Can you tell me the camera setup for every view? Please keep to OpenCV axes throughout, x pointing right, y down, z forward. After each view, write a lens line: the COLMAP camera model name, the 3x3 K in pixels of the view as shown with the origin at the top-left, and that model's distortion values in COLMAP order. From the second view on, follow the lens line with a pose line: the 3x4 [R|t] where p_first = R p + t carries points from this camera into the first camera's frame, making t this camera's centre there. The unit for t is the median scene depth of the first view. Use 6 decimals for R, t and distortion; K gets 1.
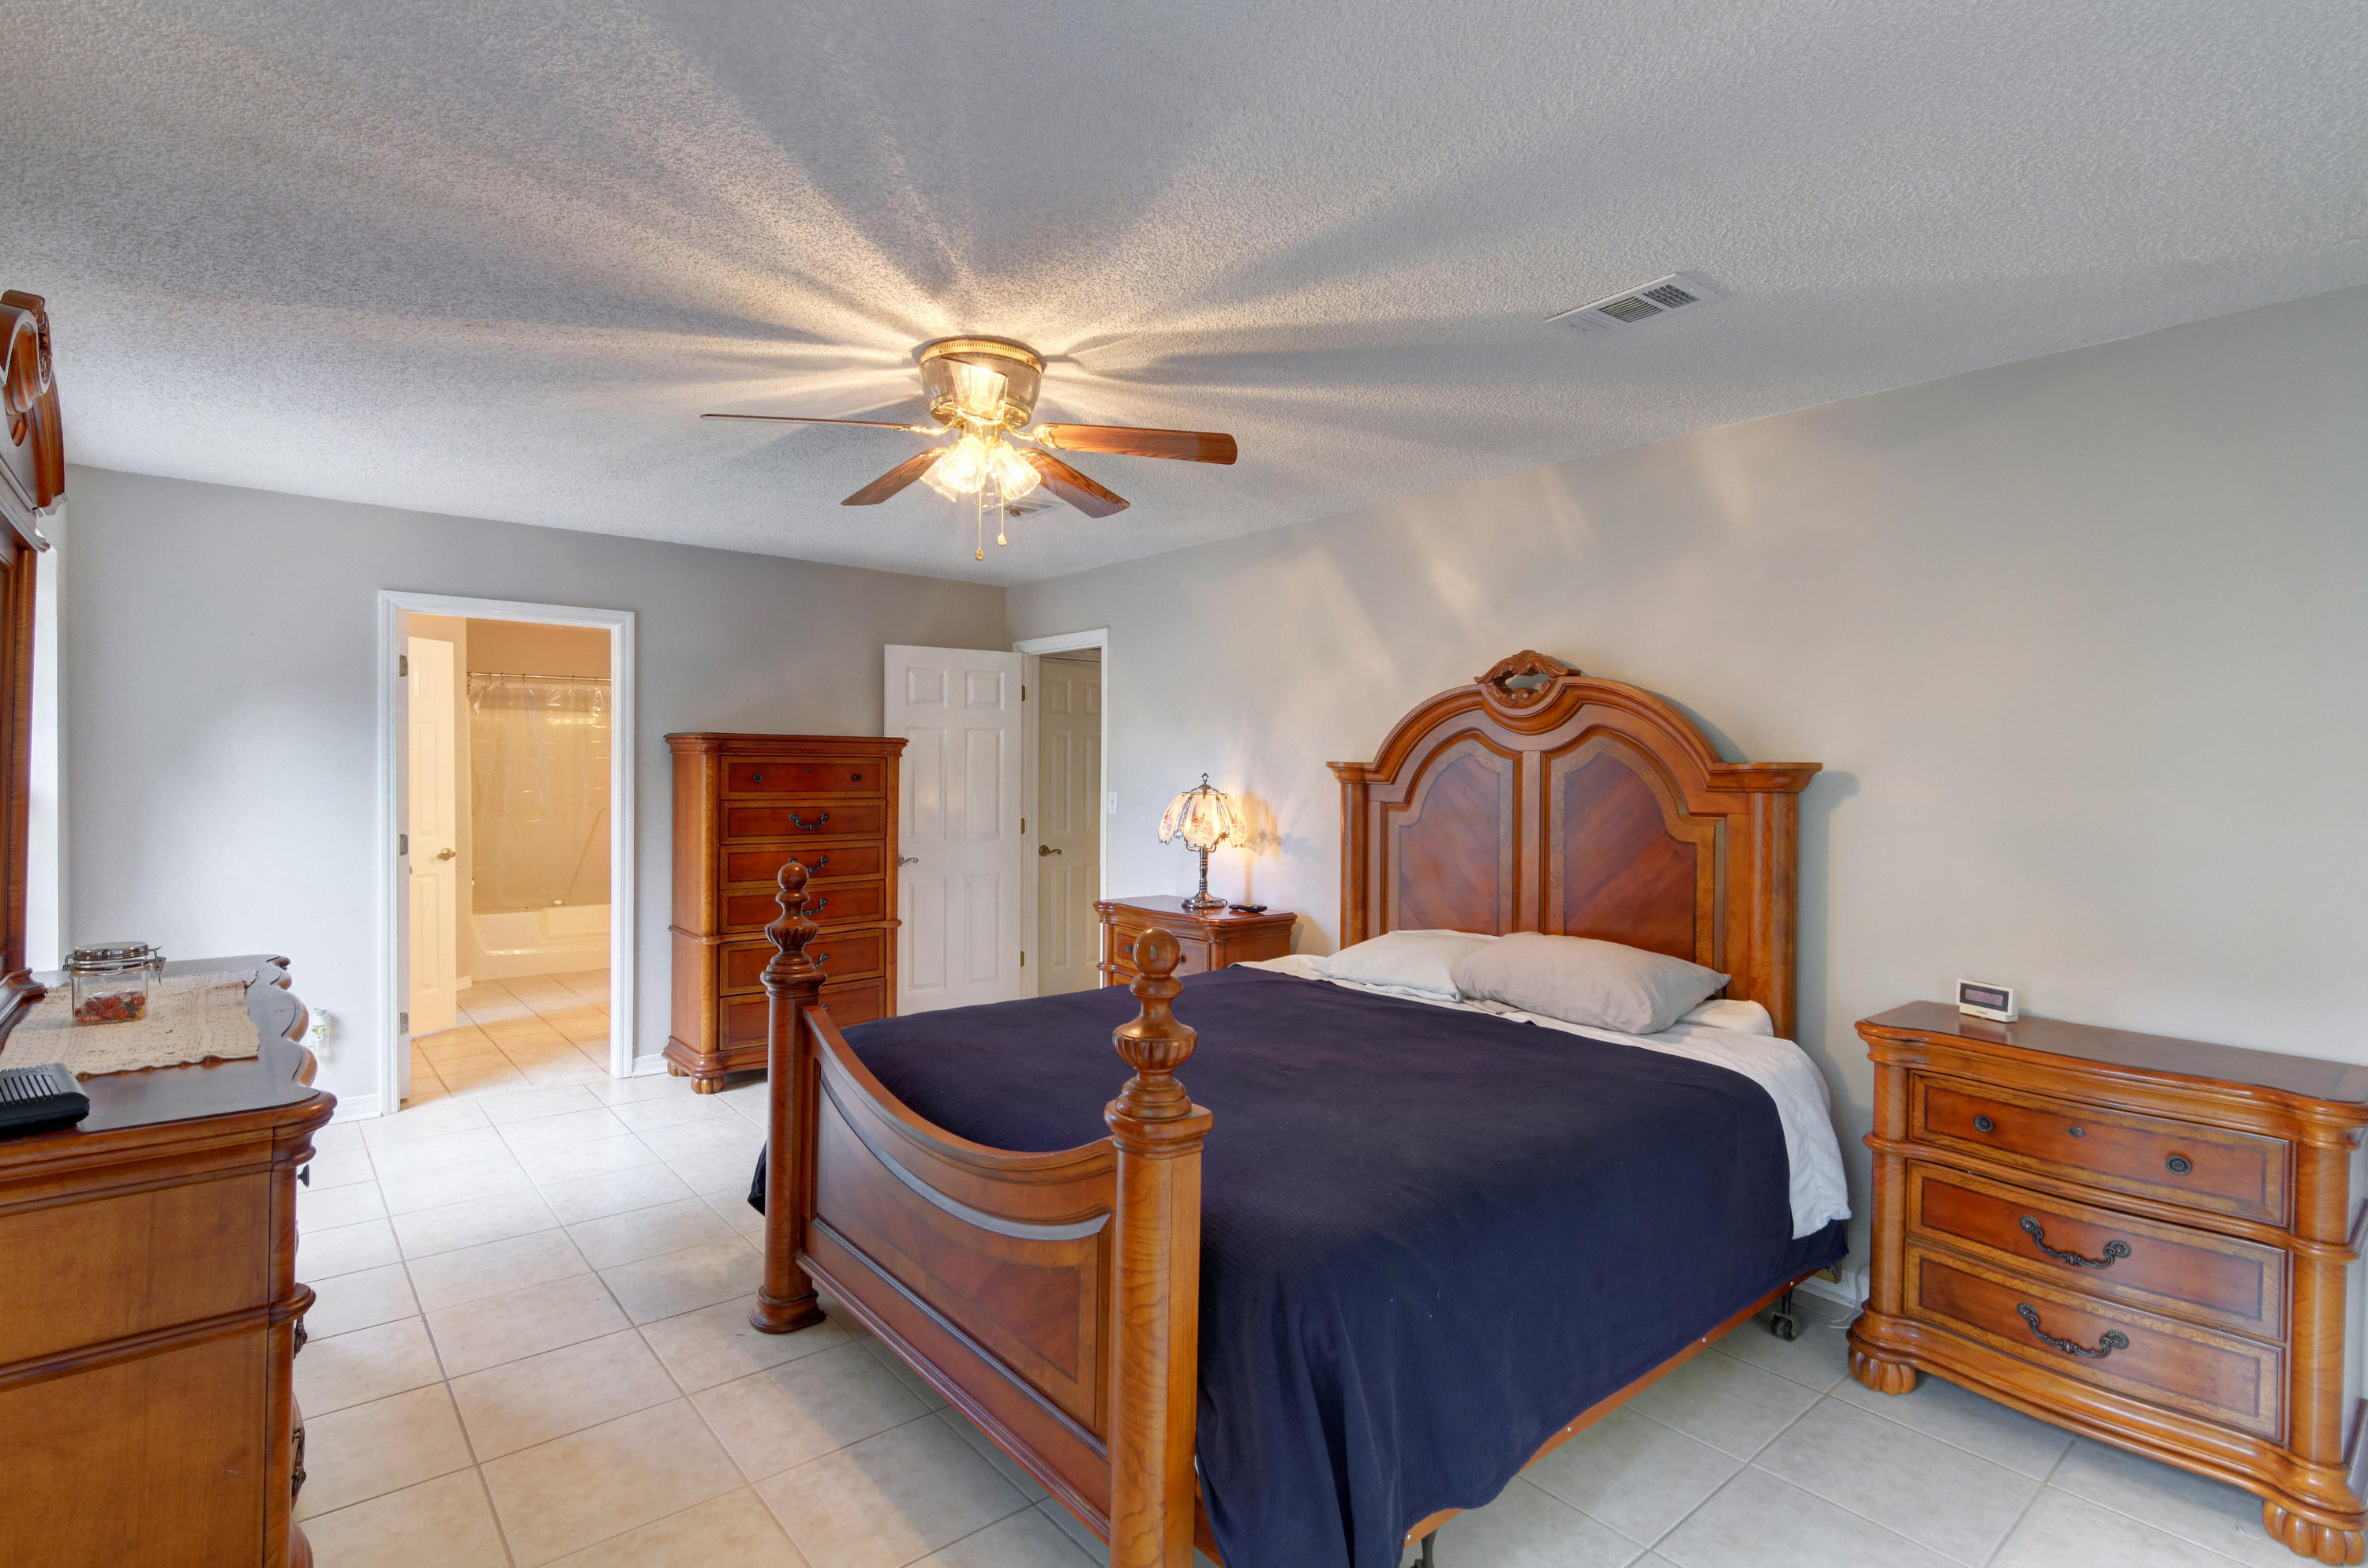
lens RADIAL K [[1119.2, 0, 1188.7], [0, 1119.2, 775.4], [0, 0, 1]] dist [0.000883, -0.000366]
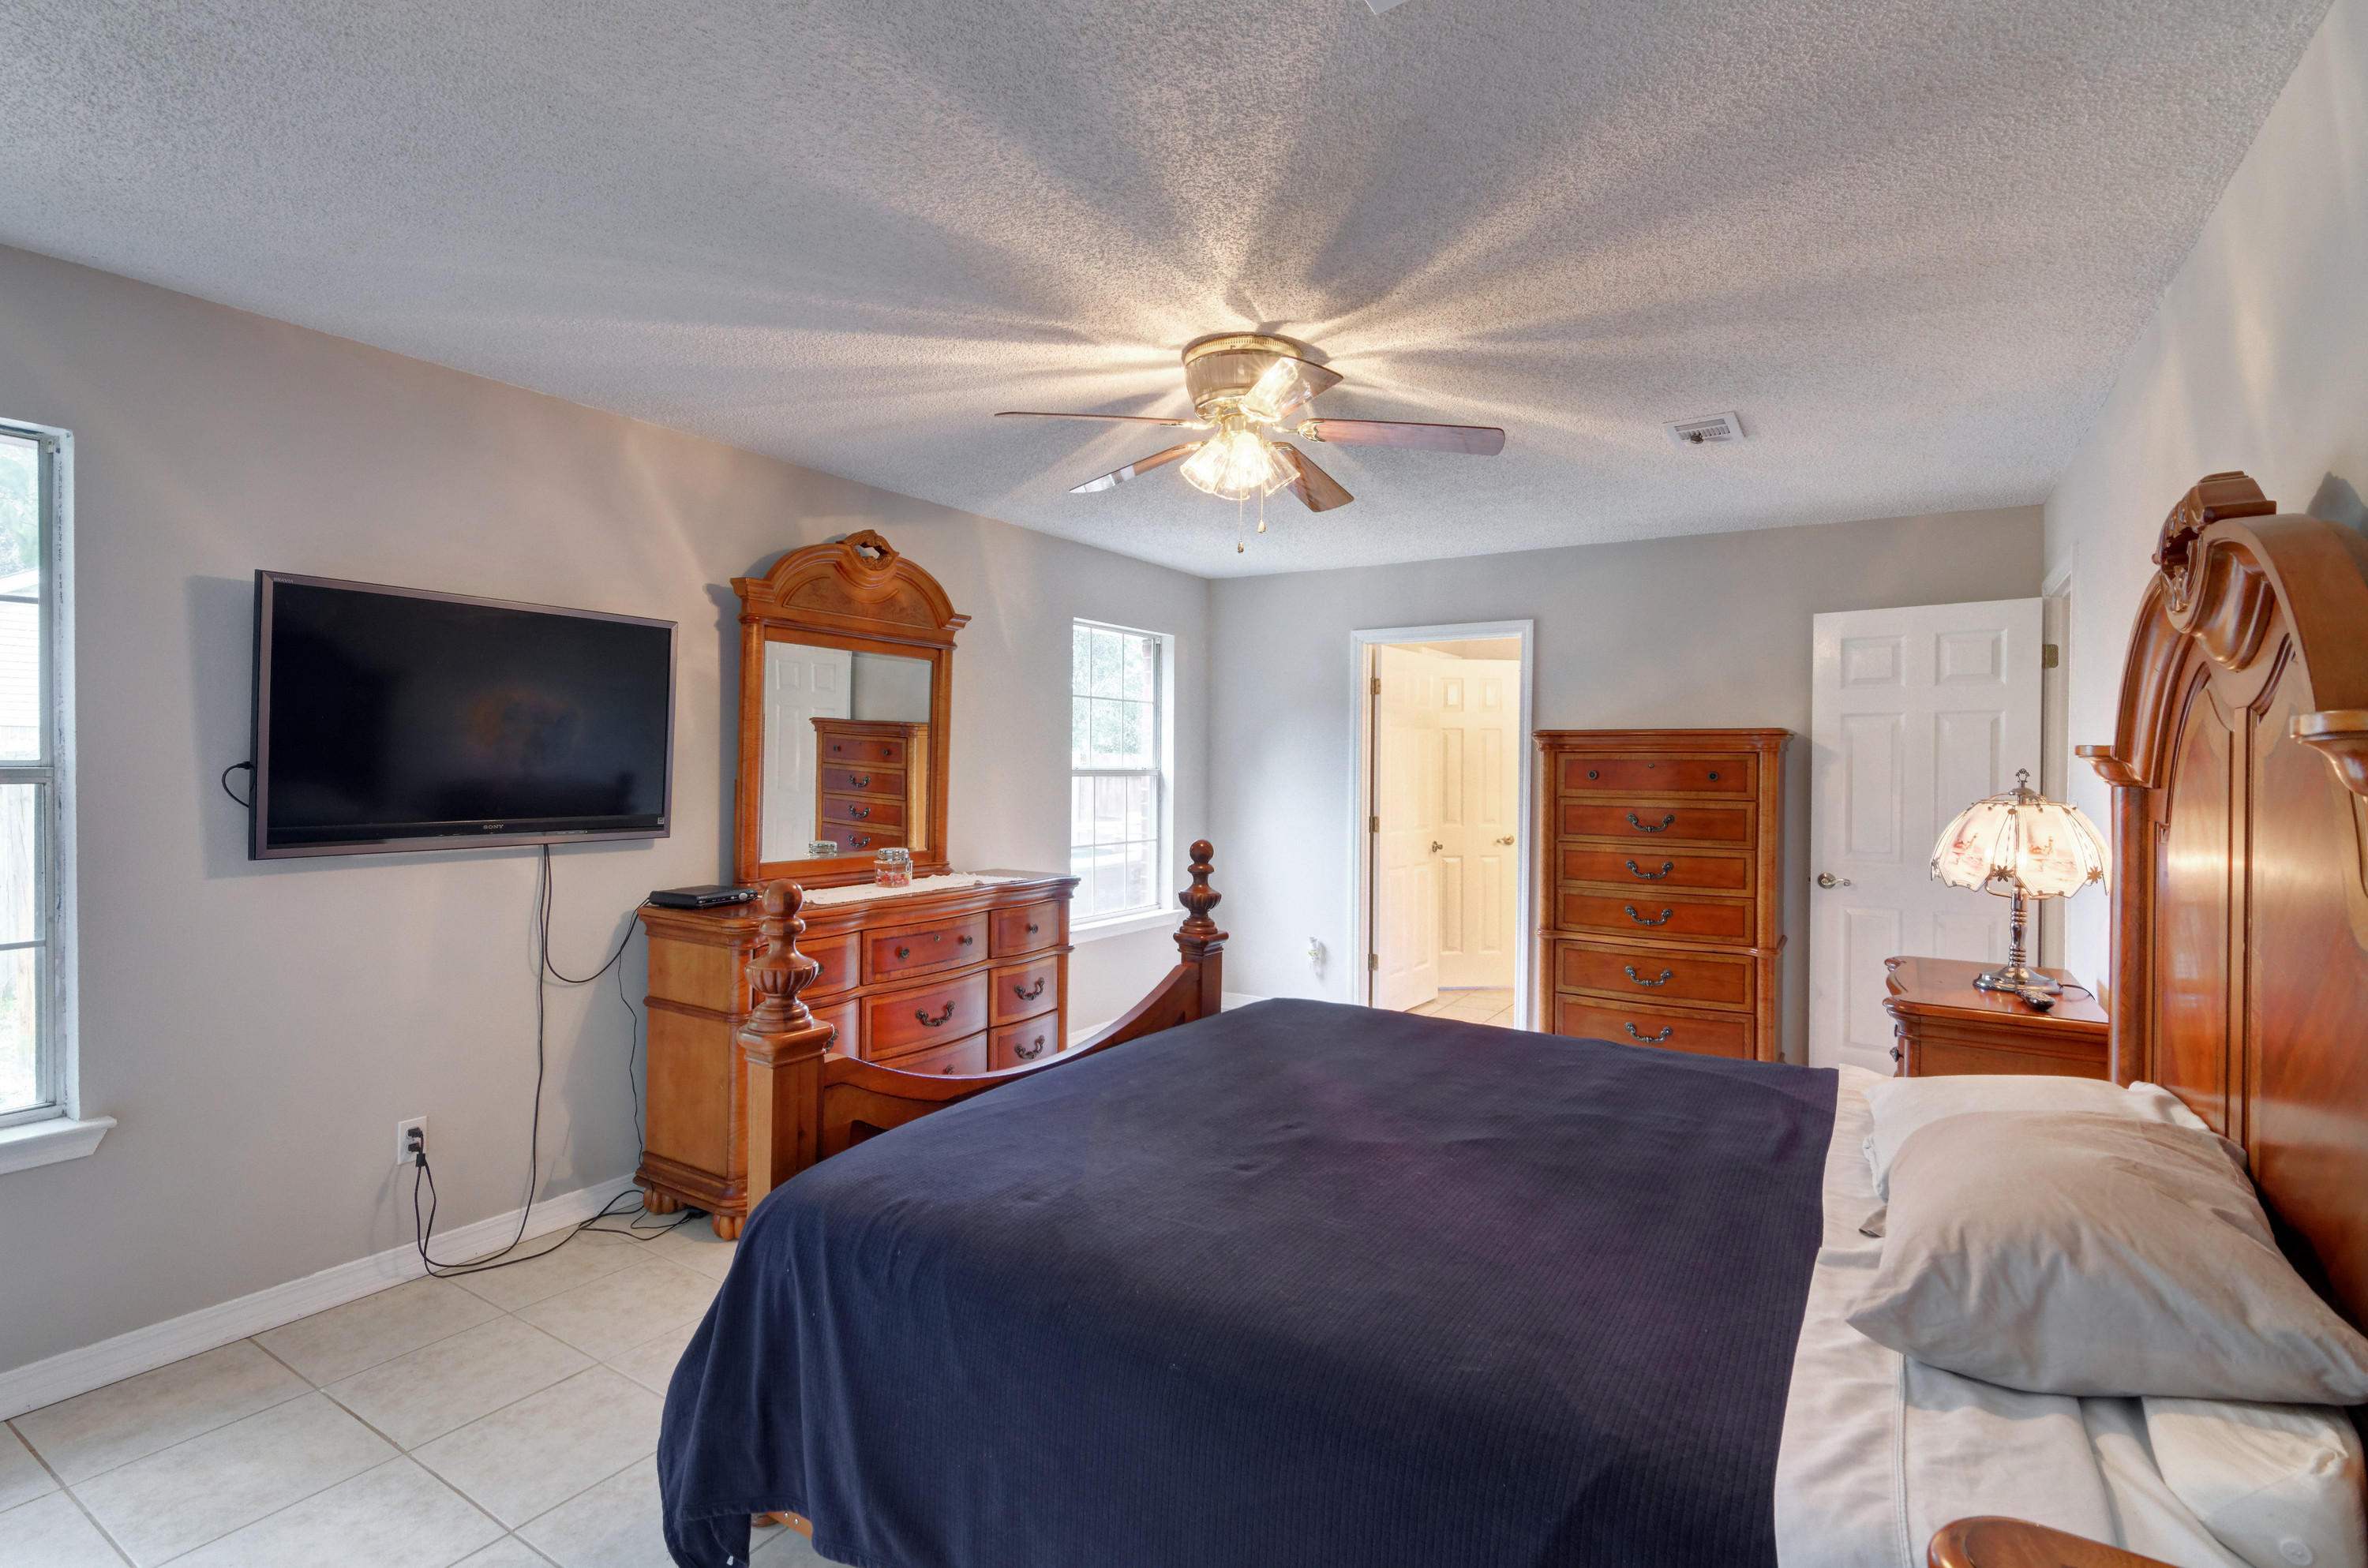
lens RADIAL K [[1119.2, 0, 1163.6], [0, 1119.2, 769.7], [0, 0, 1]] dist [0.000883, -0.000366]
pose [[0.296728, 0.000816, -0.954962, 0.468449], [-0.010405, 0.999943, -0.002379, 0.004277], [0.954905, 0.010643, 0.296719, 0.389142]]
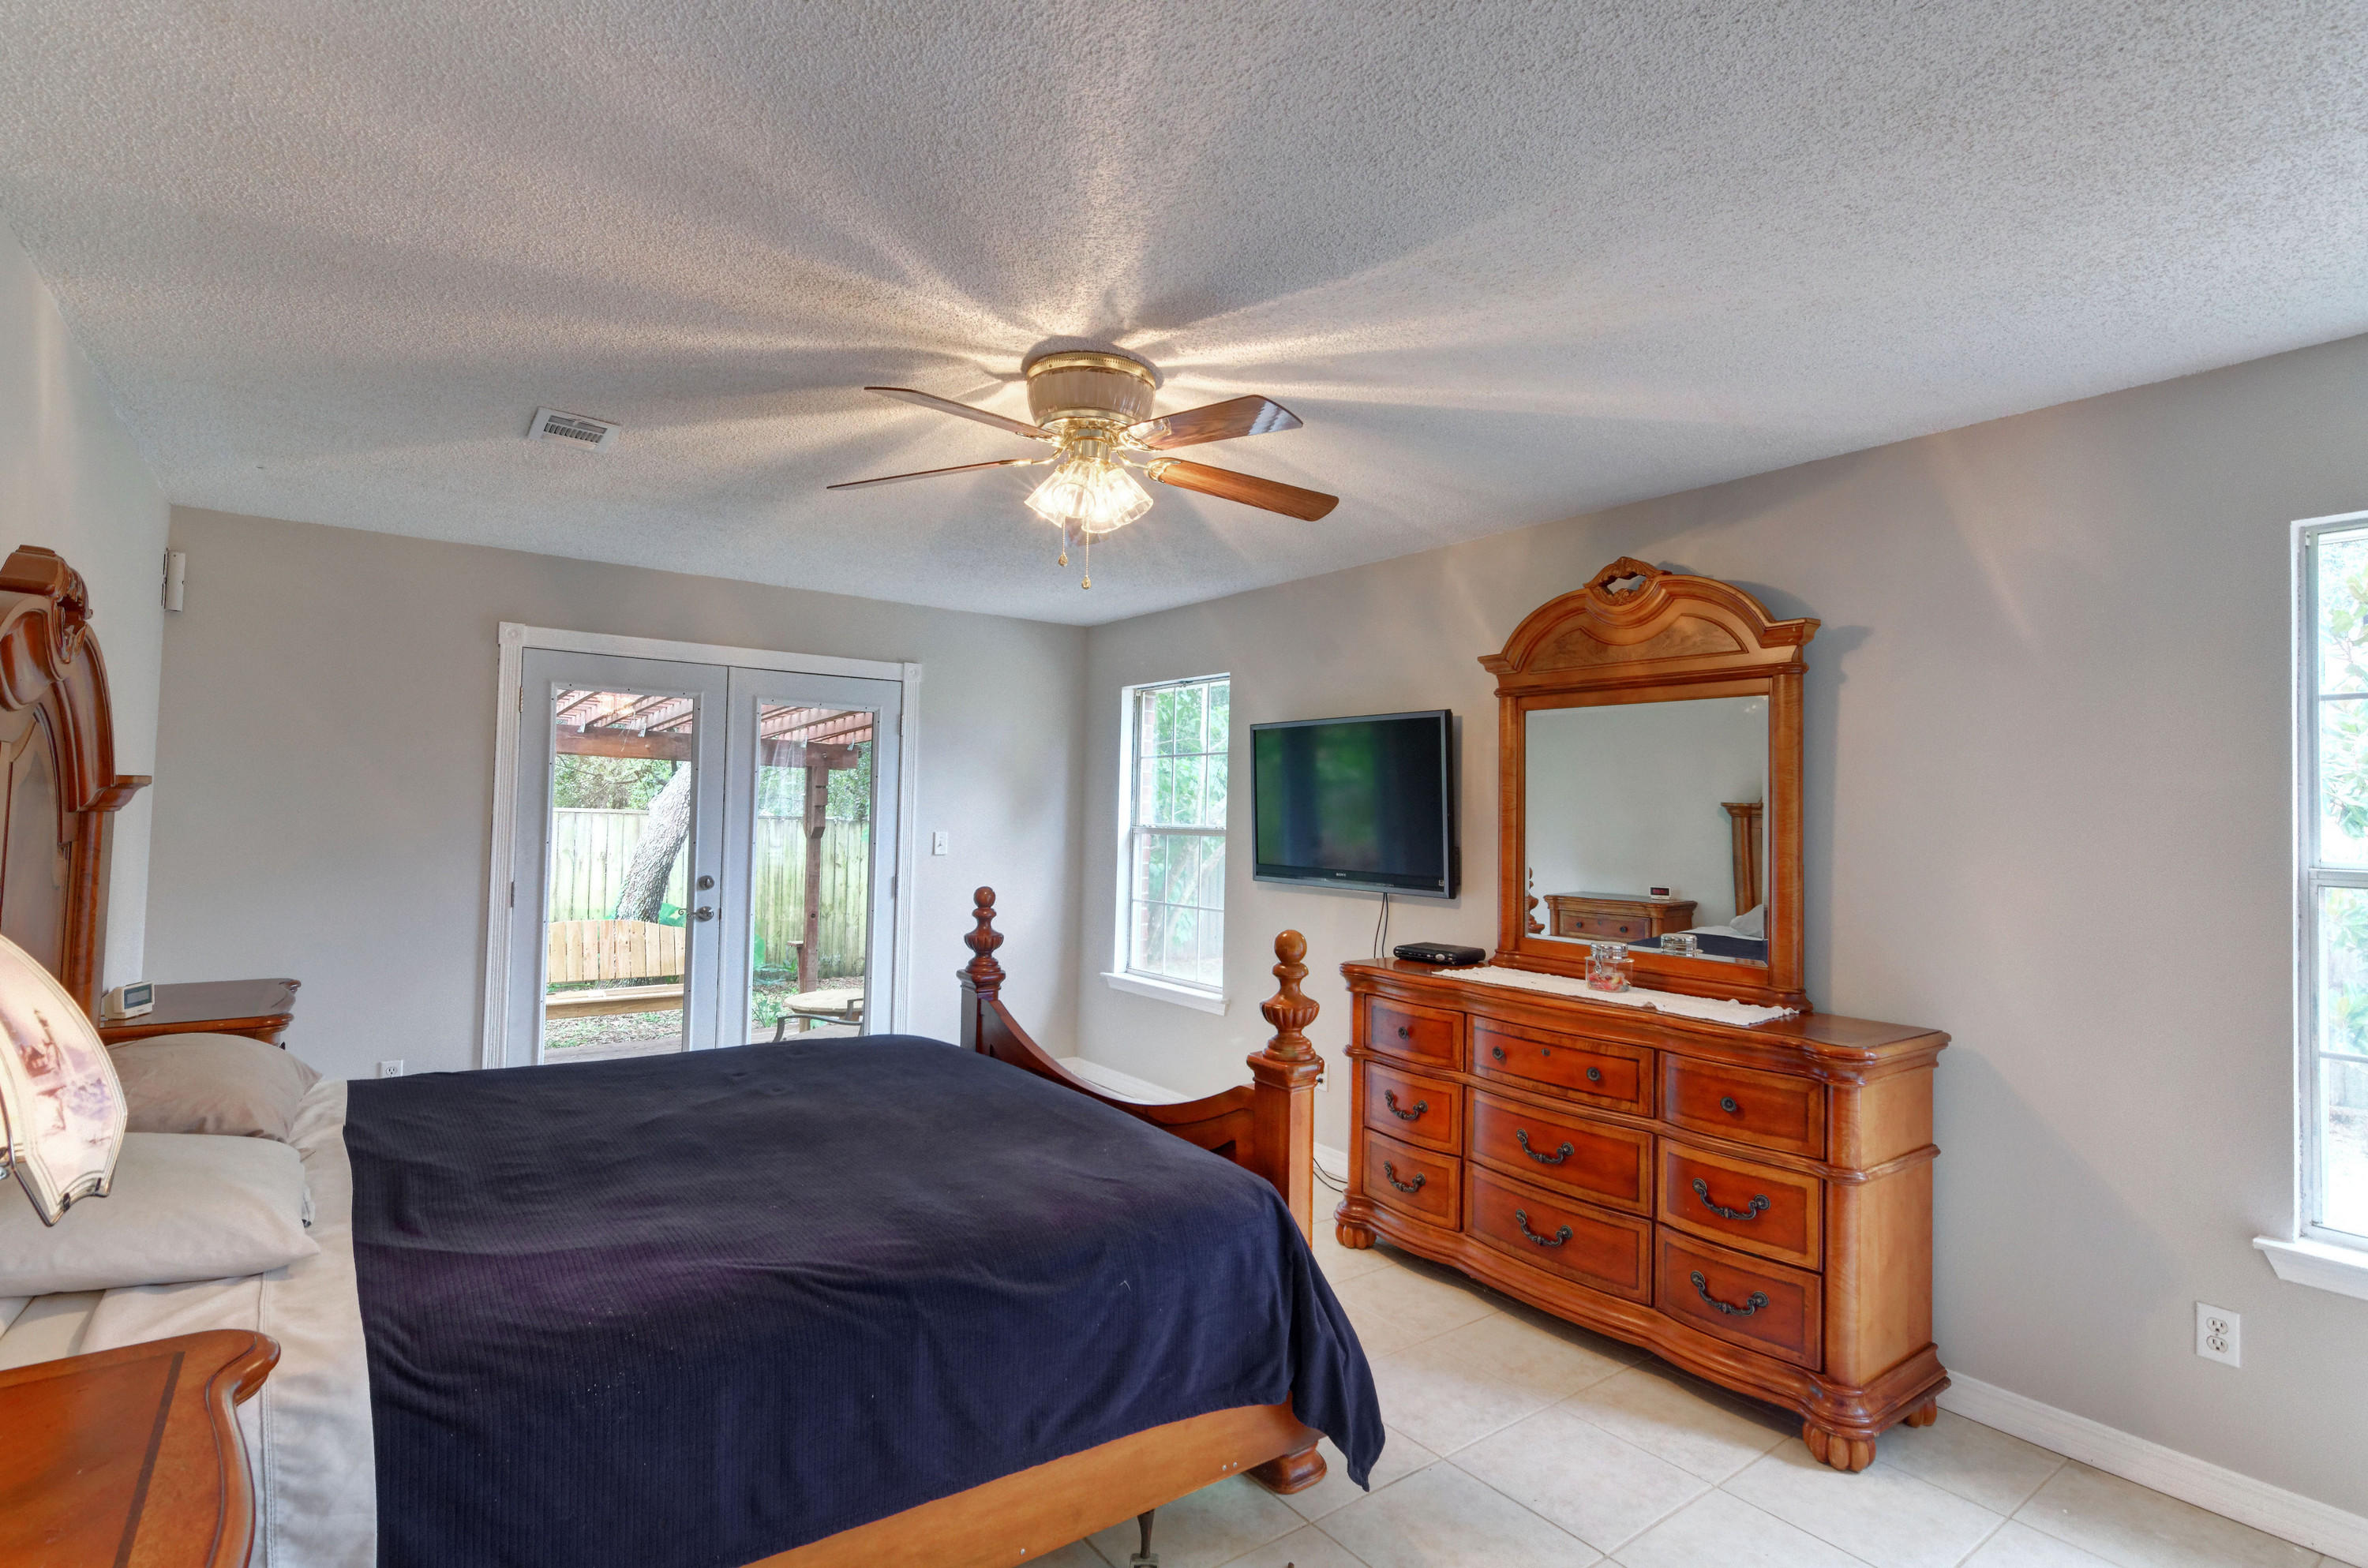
lens RADIAL K [[1119.2, 0, 1167.2], [0, 1119.2, 787.8], [0, 0, 1]] dist [0.000883, -0.000366]
pose [[-0.998010, -0.031263, 0.054759, -0.188166], [-0.032617, 0.999180, -0.024009, -0.006055], [-0.053964, -0.025747, -0.998211, 1.174226]]
